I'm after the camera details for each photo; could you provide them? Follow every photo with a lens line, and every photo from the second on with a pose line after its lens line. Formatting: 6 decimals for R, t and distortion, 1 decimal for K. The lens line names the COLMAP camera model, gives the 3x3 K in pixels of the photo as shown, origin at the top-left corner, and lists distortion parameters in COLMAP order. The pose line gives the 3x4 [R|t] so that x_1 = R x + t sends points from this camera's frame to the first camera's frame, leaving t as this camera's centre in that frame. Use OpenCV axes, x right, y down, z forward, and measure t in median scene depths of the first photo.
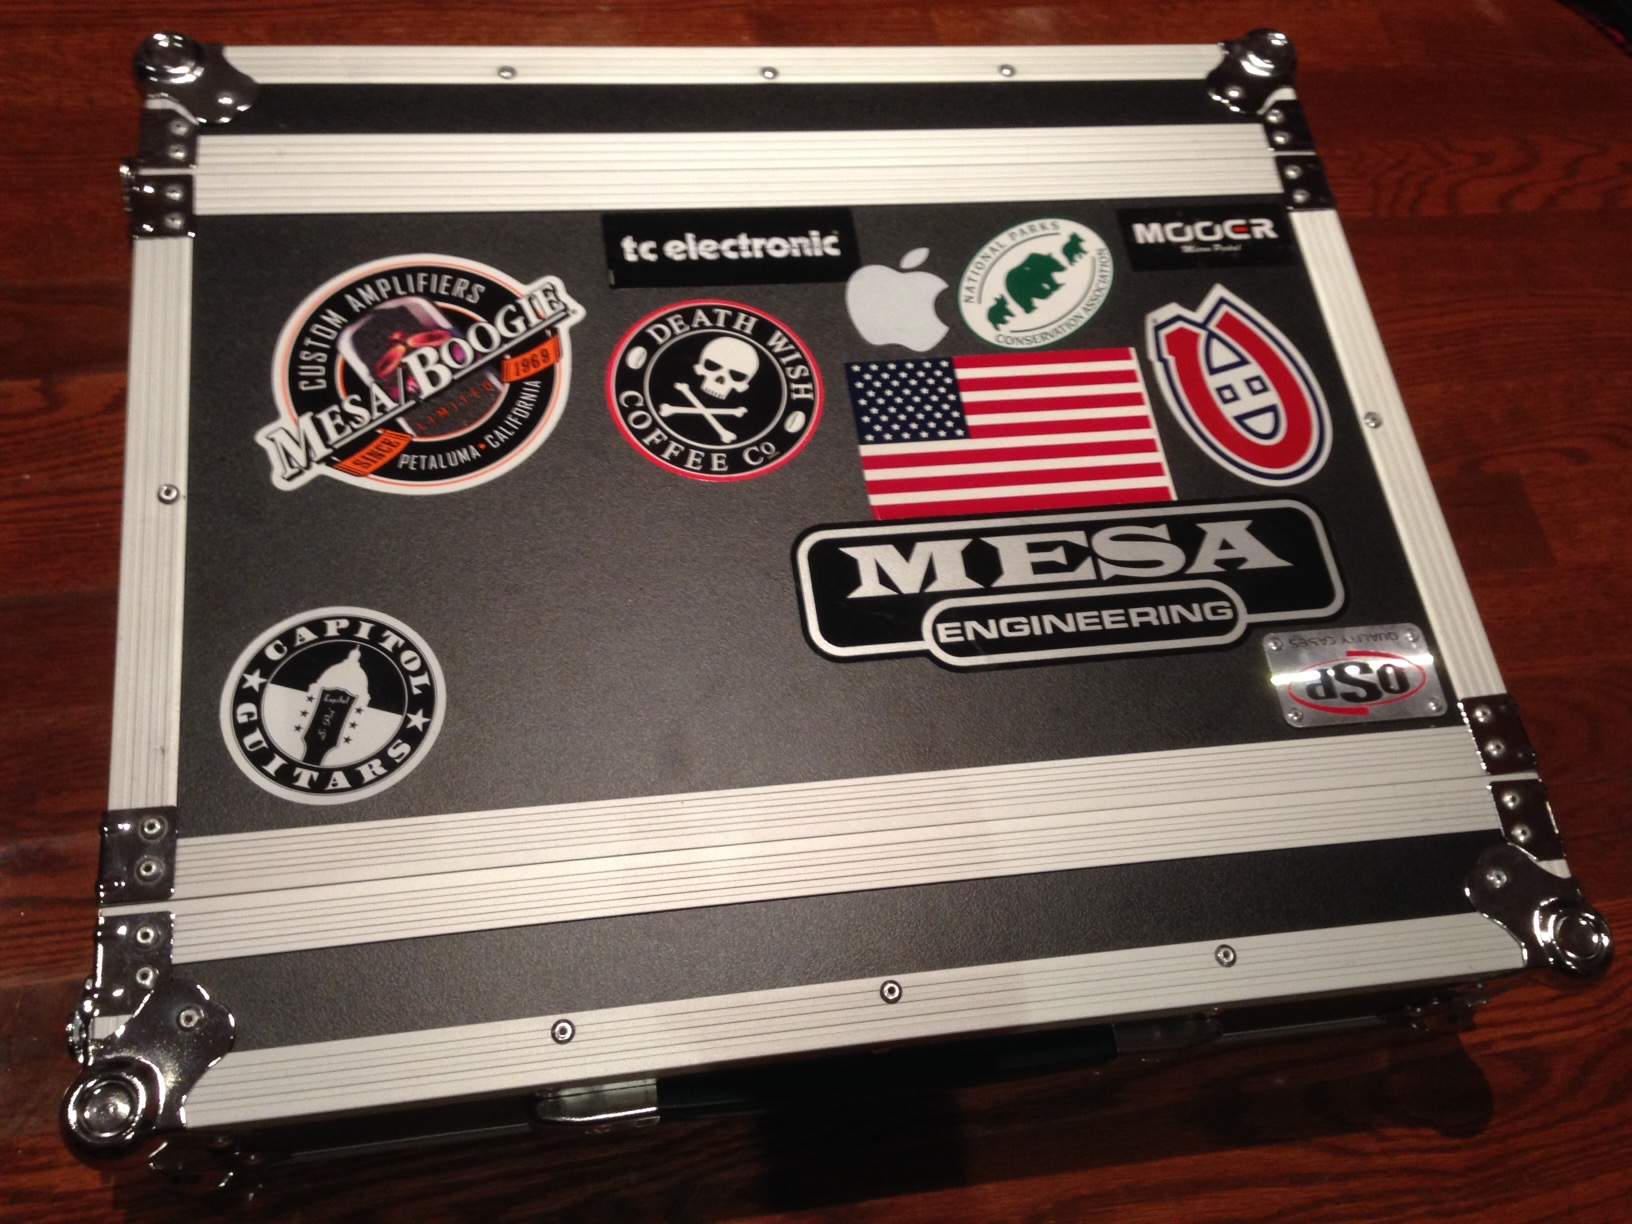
lens RADIAL K [[1563.5, 0, 816.8], [0, 1563.5, 608.7], [0, 0, 1]] dist [0.048937, 0.000000]
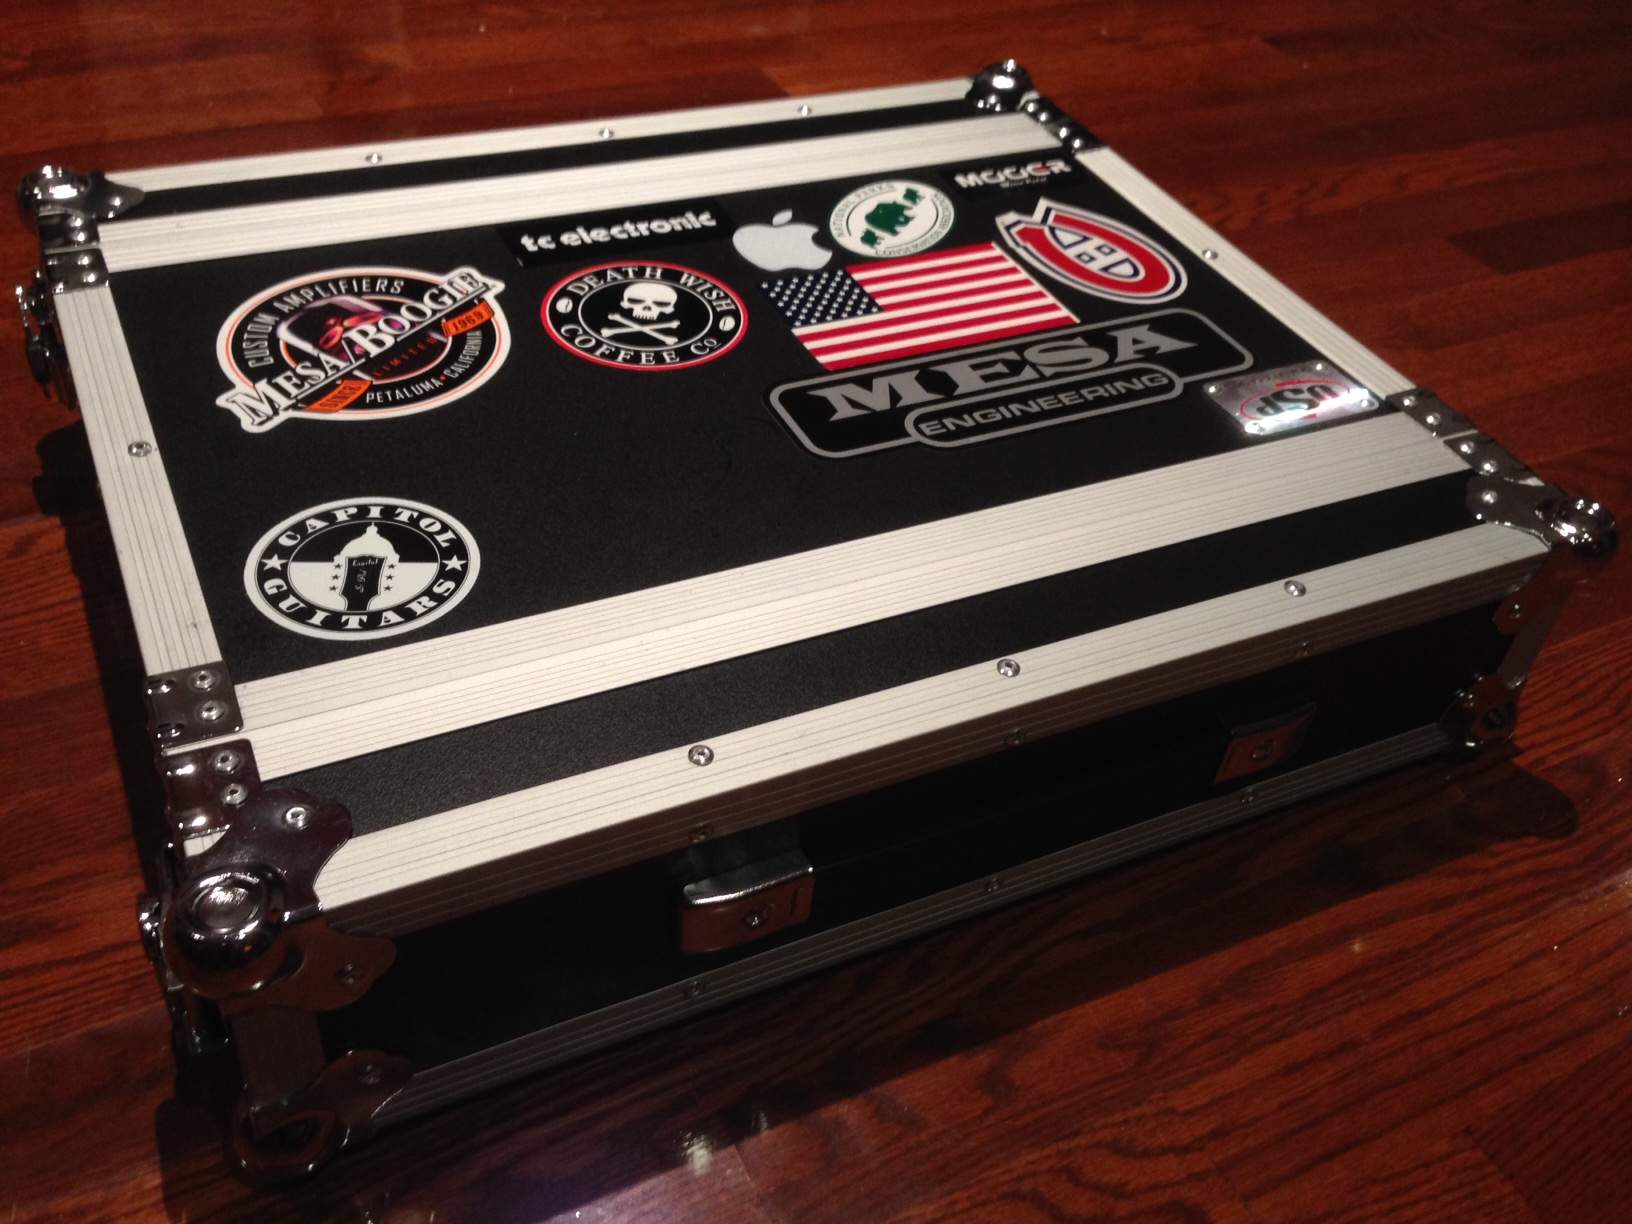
lens RADIAL K [[1563.5, 0, 826.4], [0, 1563.5, 607.9], [0, 0, 1]] dist [0.048937, 0.000000]
pose [[0.949707, -0.236107, 0.205695, -0.214552], [0.294918, 0.895218, -0.334079, 0.429495], [-0.105263, 0.377940, 0.919827, 0.089320]]
